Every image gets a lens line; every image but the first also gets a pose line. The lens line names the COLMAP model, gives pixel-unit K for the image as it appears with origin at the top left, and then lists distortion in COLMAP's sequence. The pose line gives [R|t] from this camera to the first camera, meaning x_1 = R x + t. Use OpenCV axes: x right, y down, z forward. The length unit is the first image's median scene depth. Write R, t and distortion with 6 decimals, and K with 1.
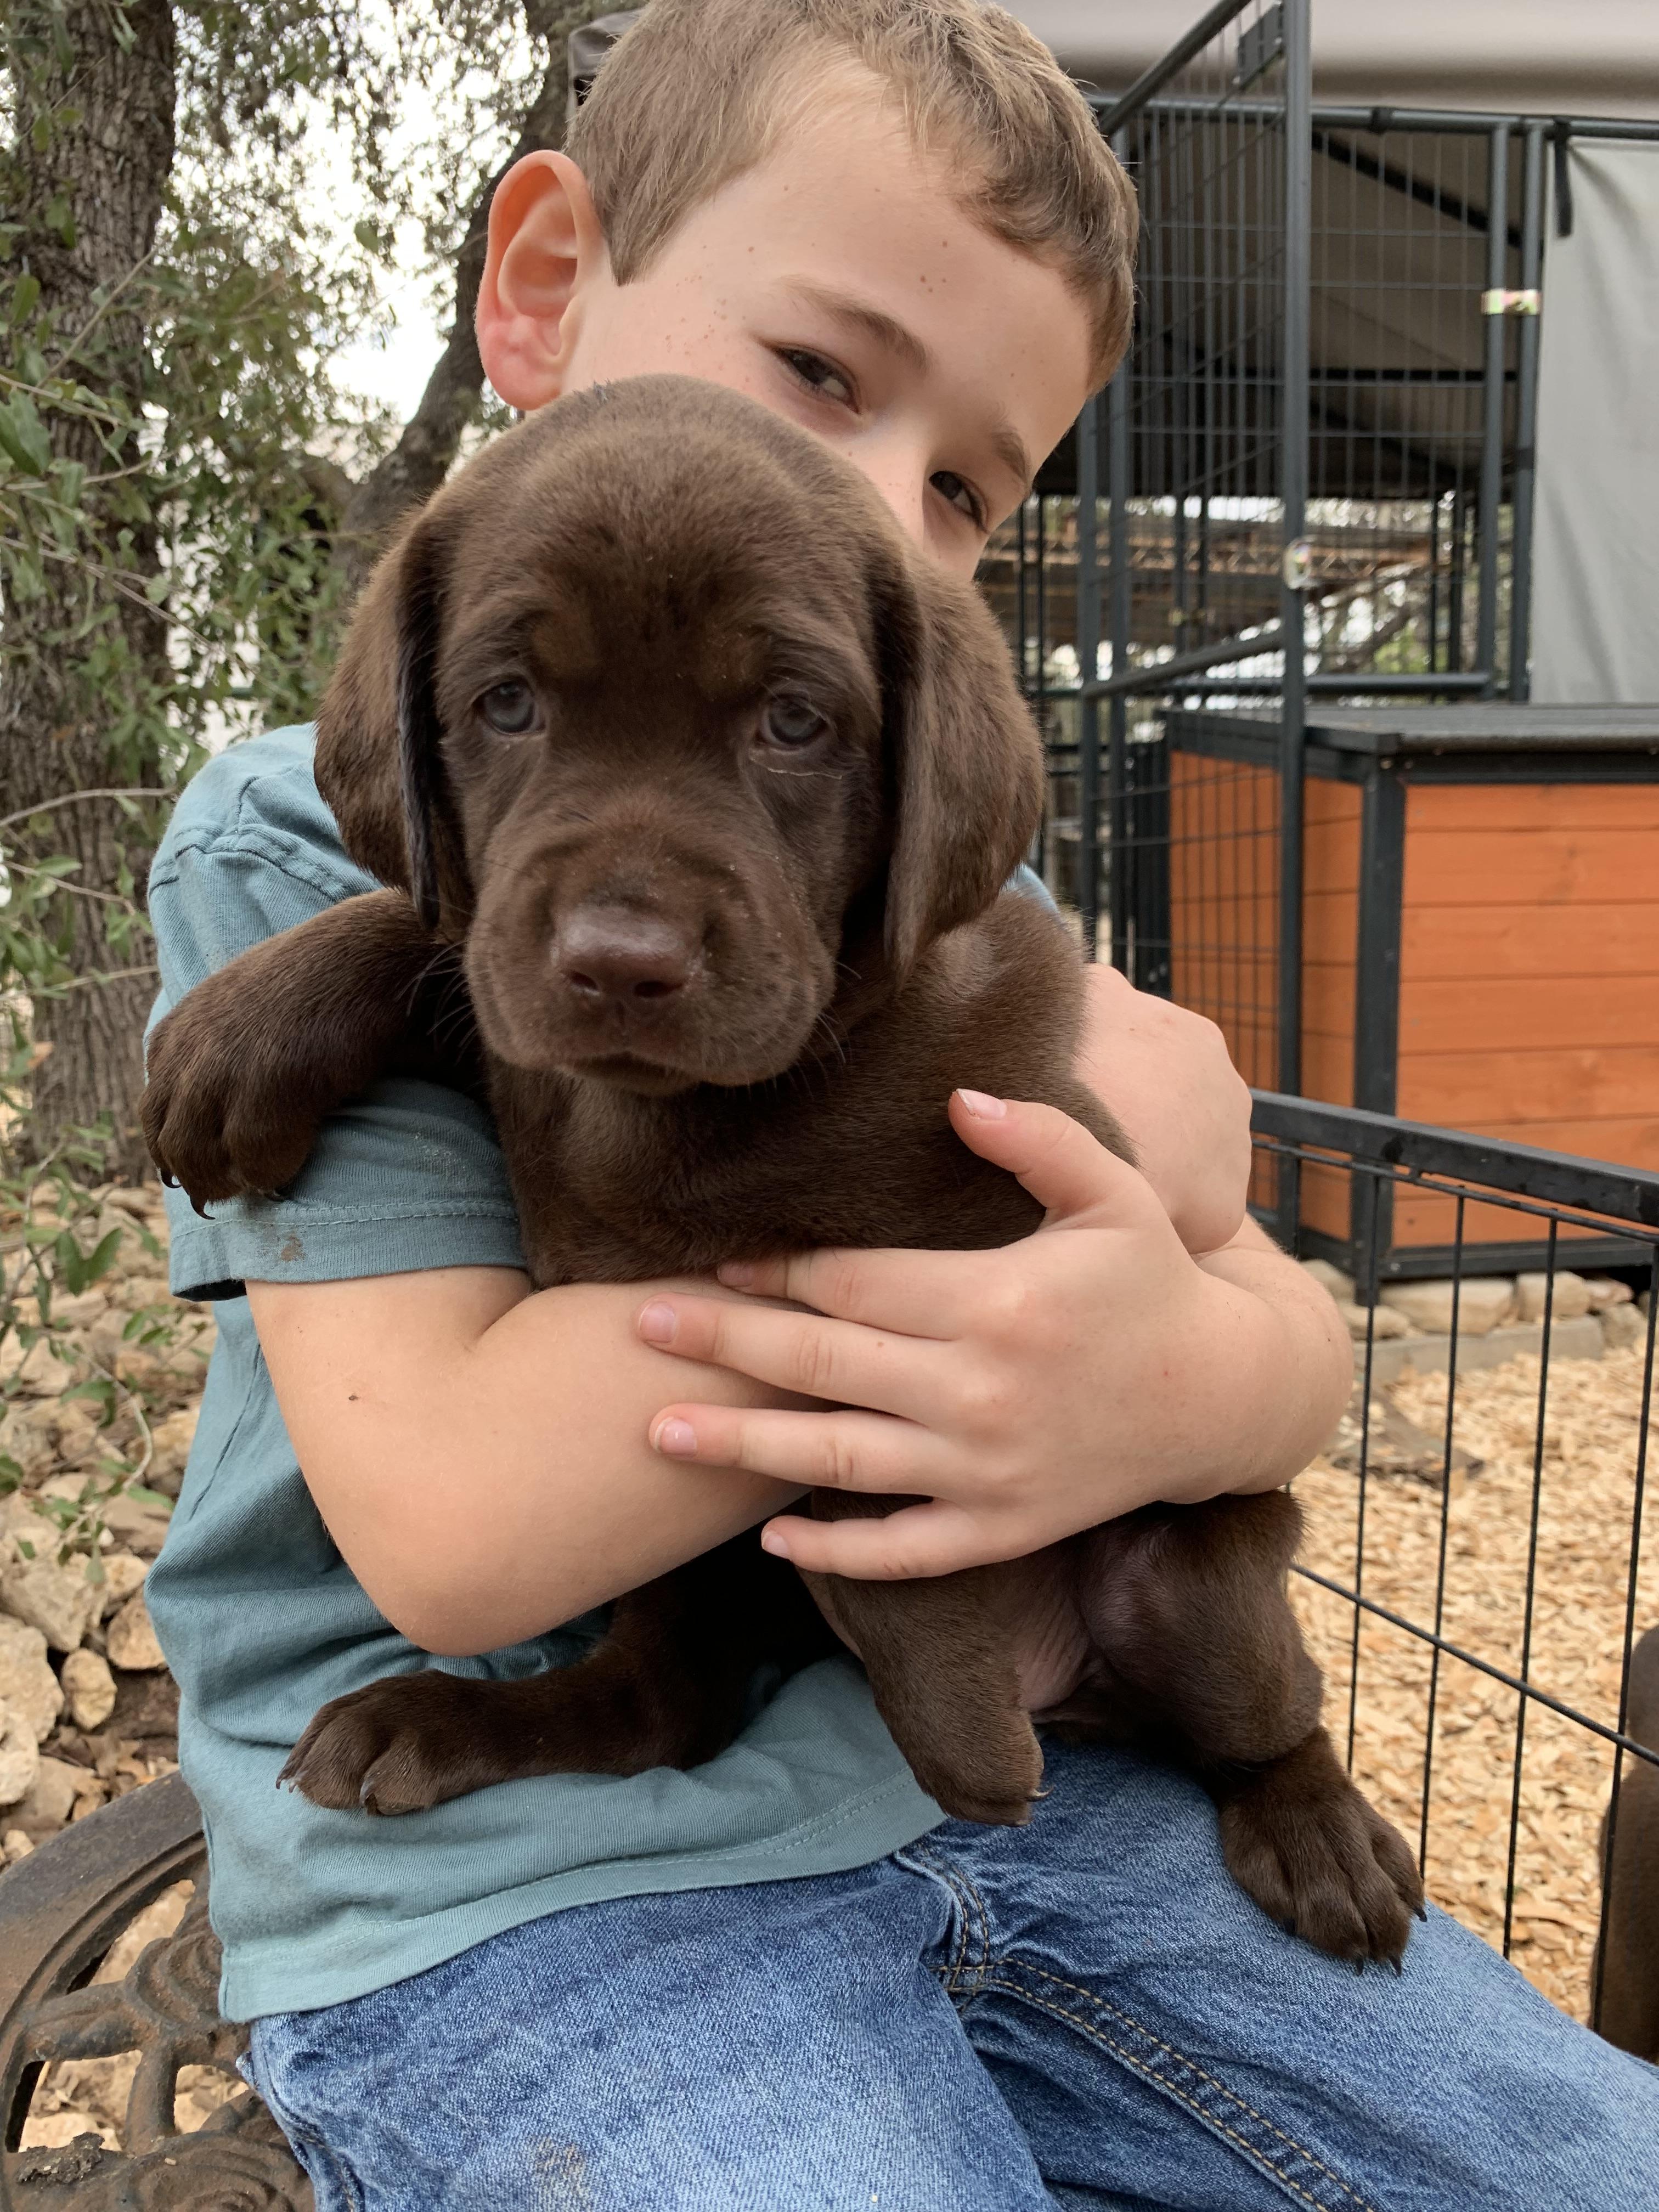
lens RADIAL K [[1758.8, 0, 830.2], [0, 1758.8, 996.3], [0, 0, 1]] dist [-0.030889, 0.039138]
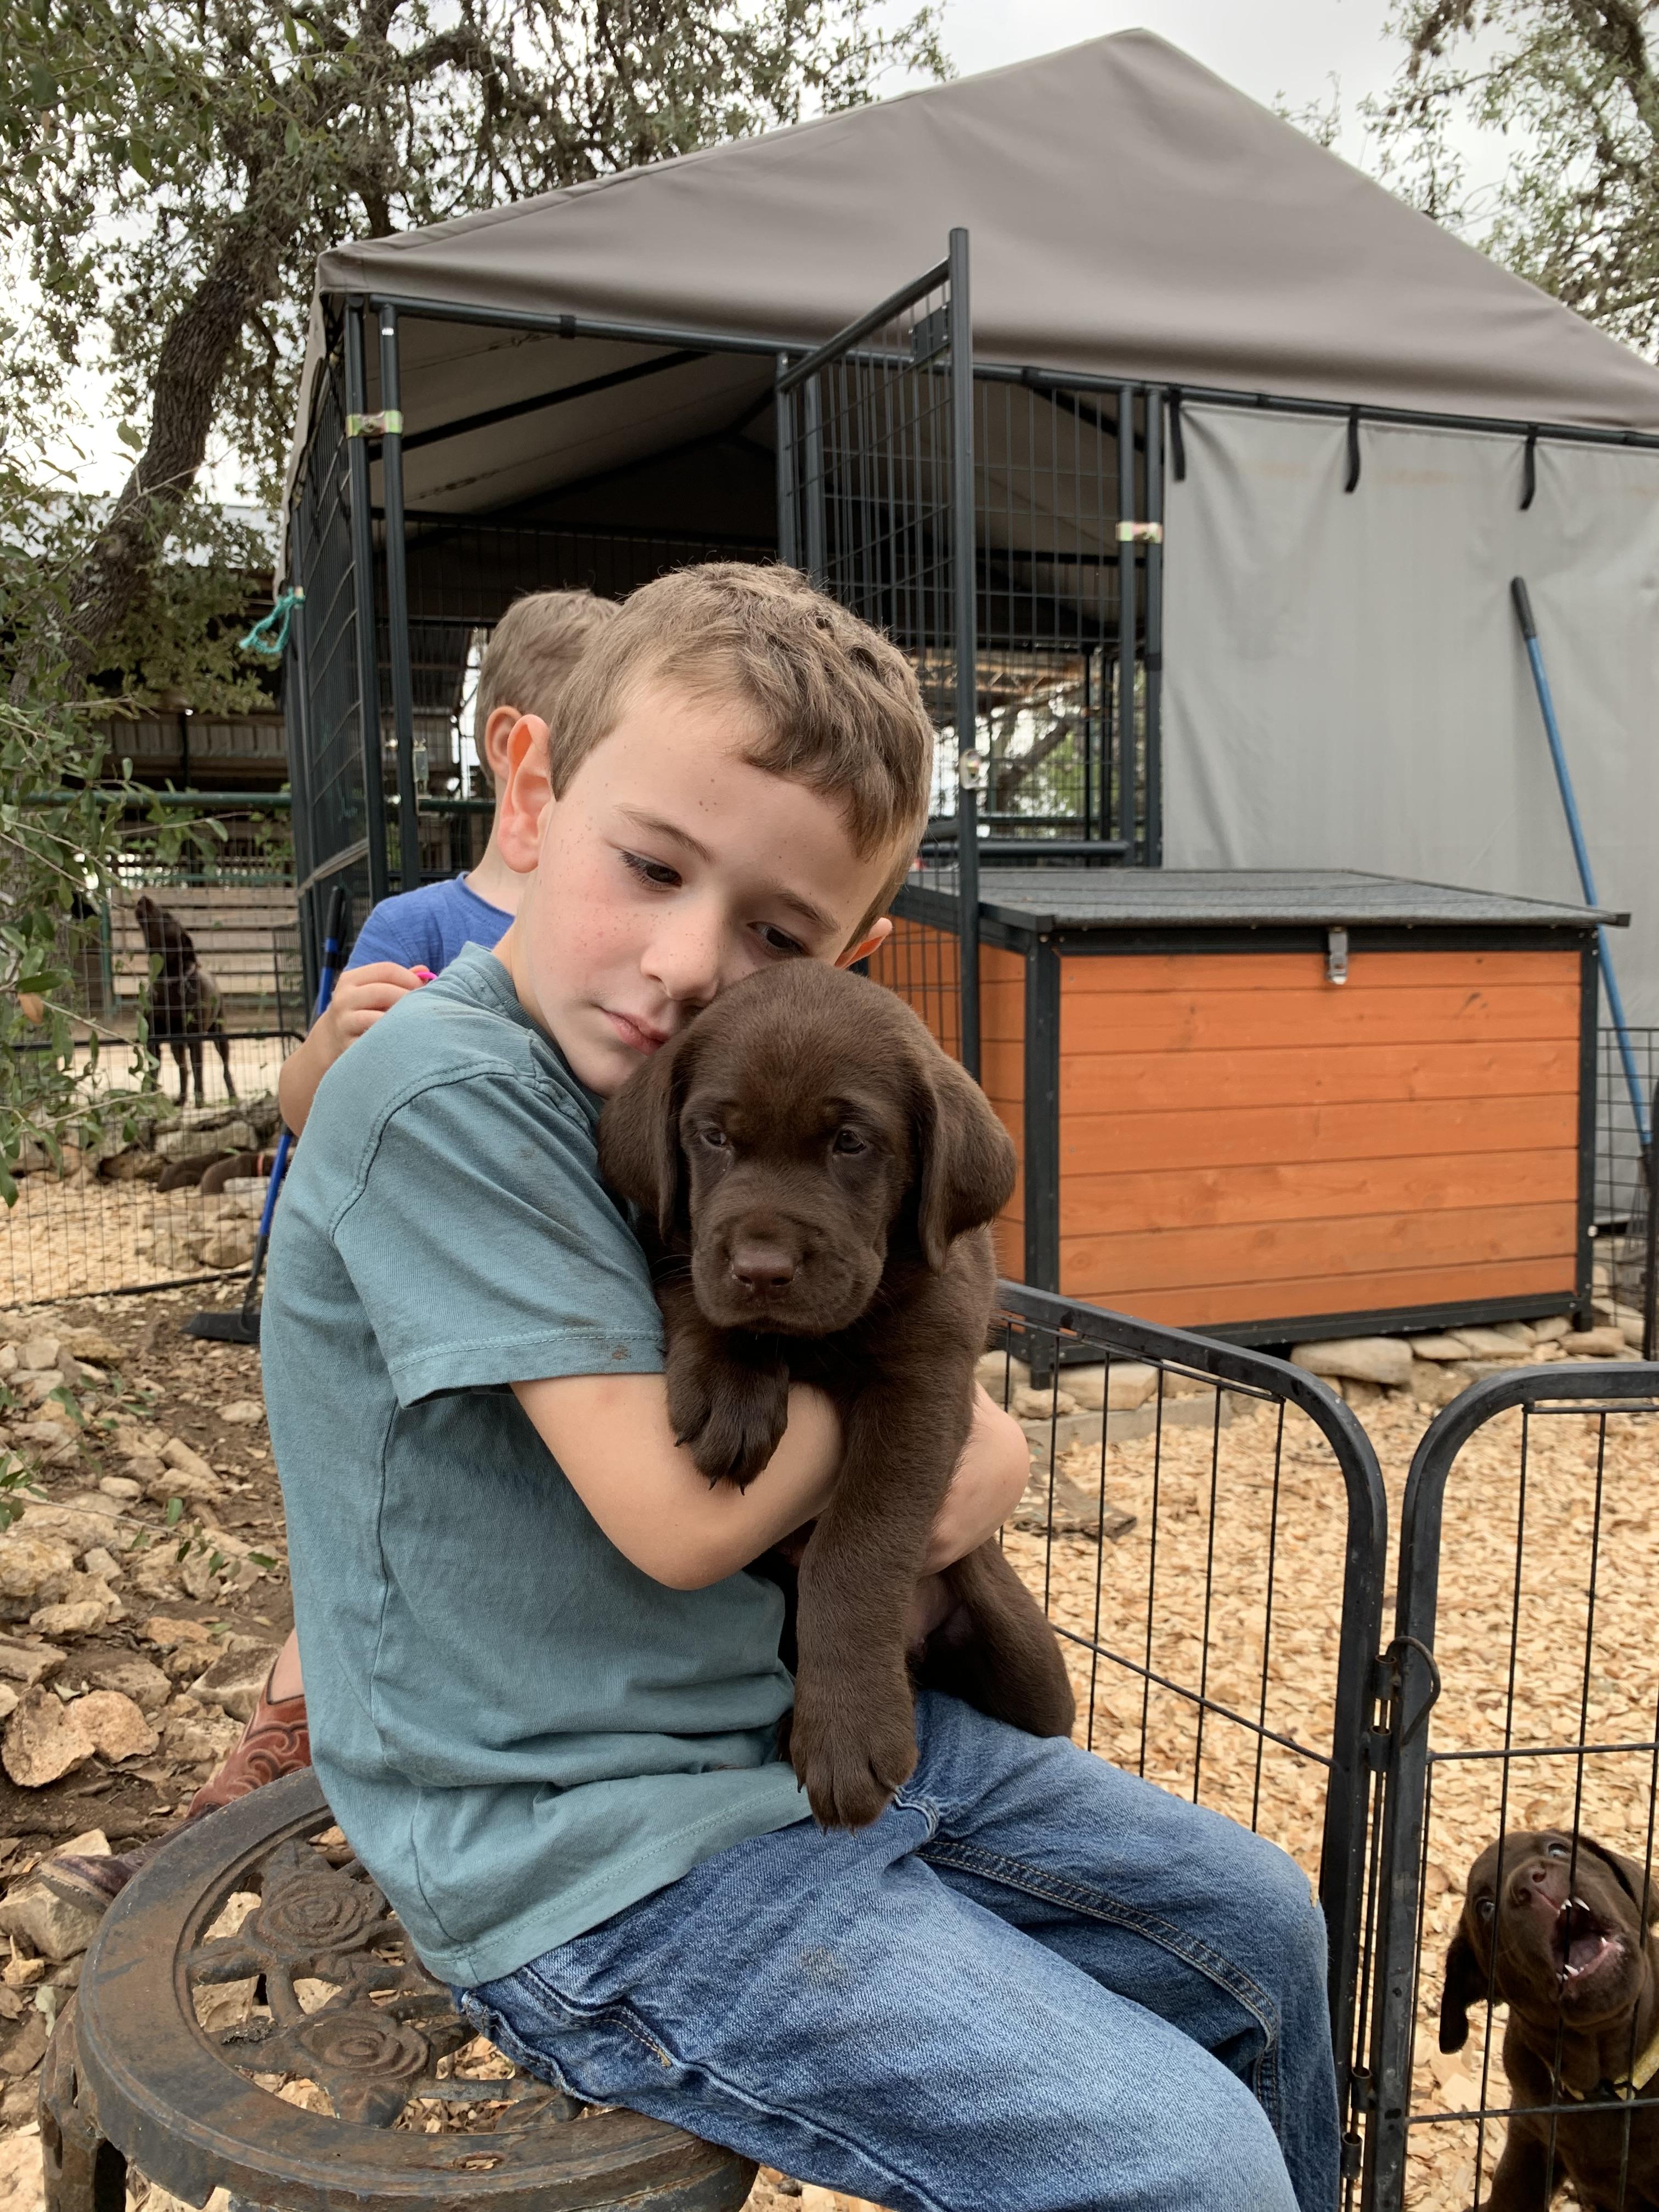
lens RADIAL K [[1758.8, 0, 830.2], [0, 1758.8, 996.3], [0, 0, 1]] dist [-0.030889, 0.039138]
pose [[0.984093, -0.009684, 0.177392, -0.032909], [0.017318, 0.998987, -0.041537, -0.035347], [-0.176810, 0.043948, 0.983263, -0.125106]]
